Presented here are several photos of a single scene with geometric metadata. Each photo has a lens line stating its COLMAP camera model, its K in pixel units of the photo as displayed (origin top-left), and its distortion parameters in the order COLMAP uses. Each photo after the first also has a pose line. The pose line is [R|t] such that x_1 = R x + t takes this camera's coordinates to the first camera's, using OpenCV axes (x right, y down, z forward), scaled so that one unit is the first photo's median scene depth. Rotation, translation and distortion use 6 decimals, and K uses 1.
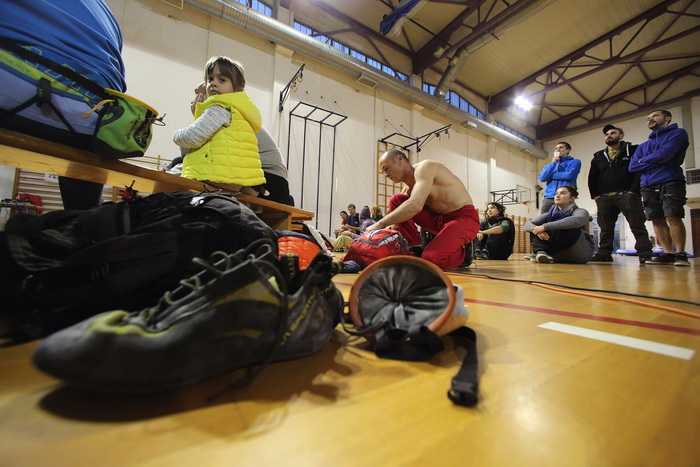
lens RADIAL K [[275.9, 0, 347.7], [0, 275.9, 217.1], [0, 0, 1]] dist [-0.003343, 0.000294]
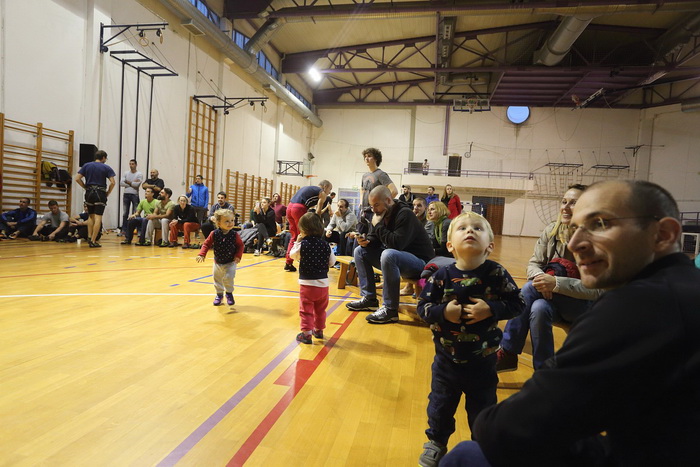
lens RADIAL K [[417.6, 0, 350.0], [0, 417.6, 233.5], [0, 0, 1]] dist [0.002028, 0.001440]
pose [[0.703187, -0.025711, 0.710540, -0.384626], [-0.102020, 0.985356, 0.136620, -0.077368], [-0.703647, -0.168558, 0.690267, -0.236315]]
